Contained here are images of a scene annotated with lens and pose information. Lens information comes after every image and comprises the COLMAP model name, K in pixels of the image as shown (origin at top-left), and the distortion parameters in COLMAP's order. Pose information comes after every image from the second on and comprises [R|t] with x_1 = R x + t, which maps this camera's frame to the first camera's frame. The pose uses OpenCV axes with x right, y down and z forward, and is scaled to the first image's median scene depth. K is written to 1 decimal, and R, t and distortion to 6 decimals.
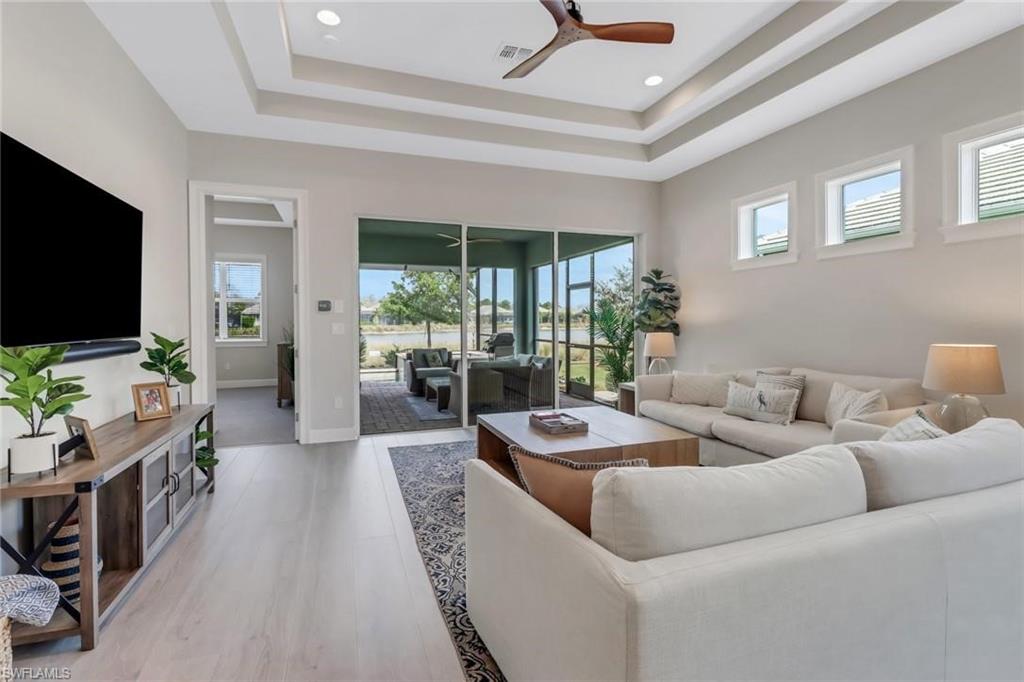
lens RADIAL K [[463.8, 0, 509.2], [0, 463.8, 334.8], [0, 0, 1]] dist [-0.018118, -0.001708]
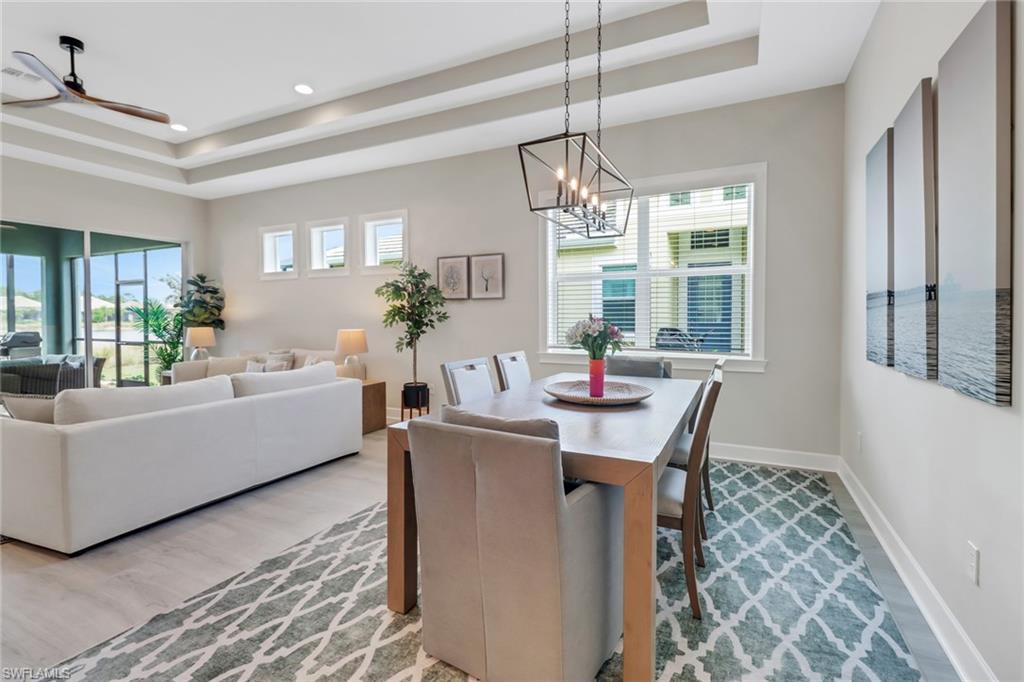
lens RADIAL K [[463.8, 0, 522.3], [0, 463.8, 334.7], [0, 0, 1]] dist [-0.018118, -0.001708]
pose [[0.693676, -0.020321, 0.720001, 0.039078], [0.018222, 0.999777, 0.010661, 0.015368], [-0.720057, 0.005725, 0.693891, -0.400457]]
